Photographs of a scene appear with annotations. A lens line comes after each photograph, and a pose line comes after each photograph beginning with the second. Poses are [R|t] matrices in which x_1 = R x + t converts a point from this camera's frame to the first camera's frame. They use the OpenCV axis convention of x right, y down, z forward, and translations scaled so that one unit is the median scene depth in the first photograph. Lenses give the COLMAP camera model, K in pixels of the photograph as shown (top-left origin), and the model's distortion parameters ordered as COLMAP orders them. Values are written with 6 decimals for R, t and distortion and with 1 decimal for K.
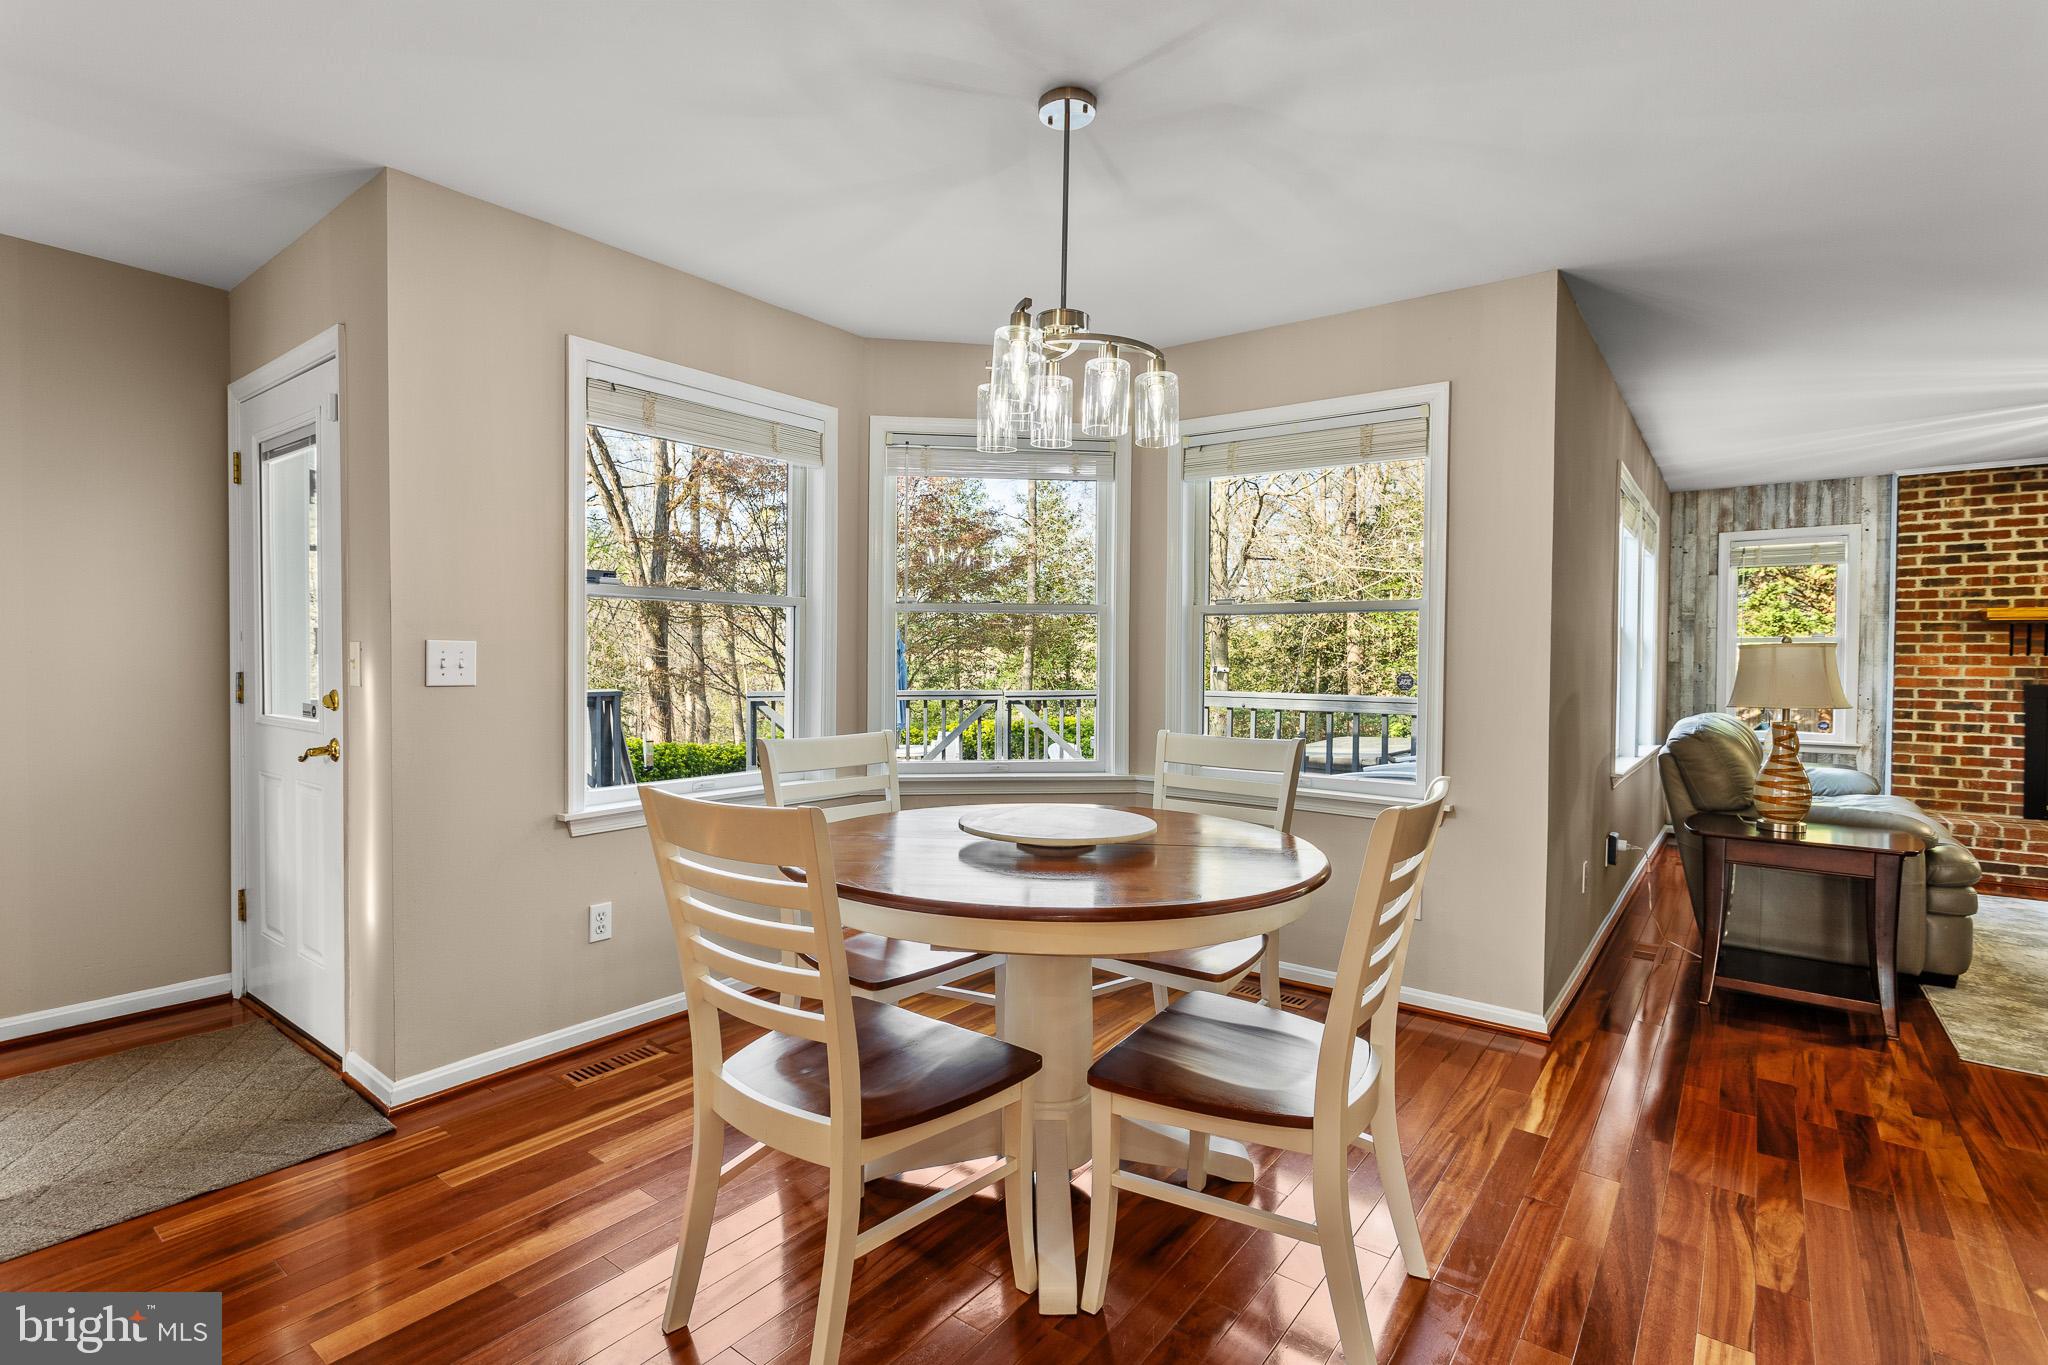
lens RADIAL K [[968.5, 0, 1021.4], [0, 968.5, 681.7], [0, 0, 1]] dist [0.003064, 0.000393]
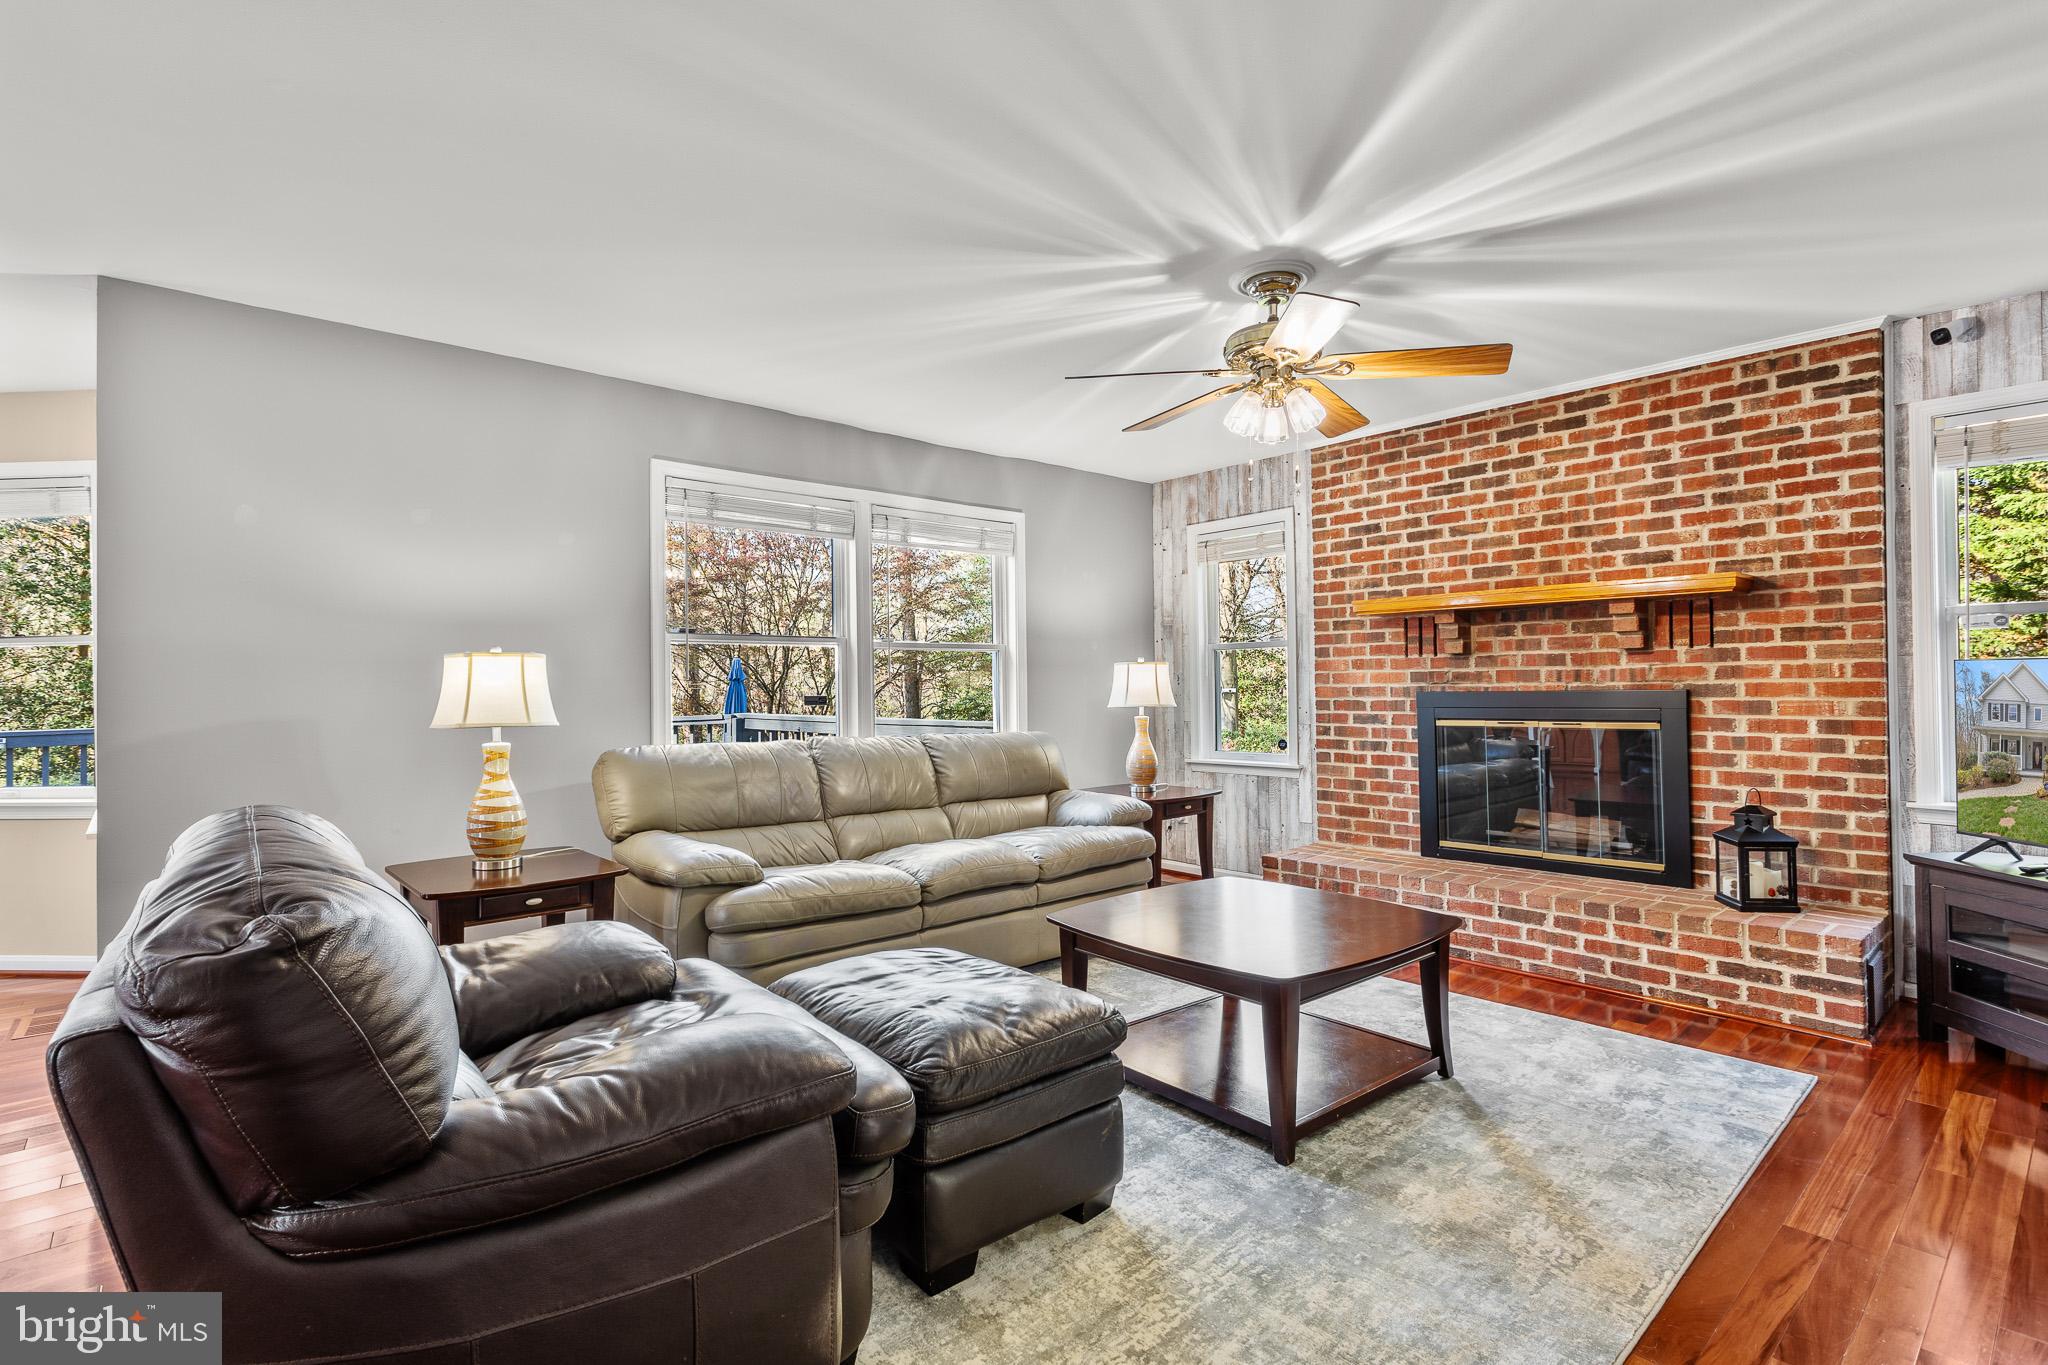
lens RADIAL K [[968.5, 0, 1022.5], [0, 968.5, 684.2], [0, 0, 1]] dist [0.003064, 0.000393]
pose [[0.981647, -0.020106, -0.189643, 0.827774], [0.014810, 0.999461, -0.029304, 0.014899], [0.190130, 0.025957, 0.981416, 0.128327]]
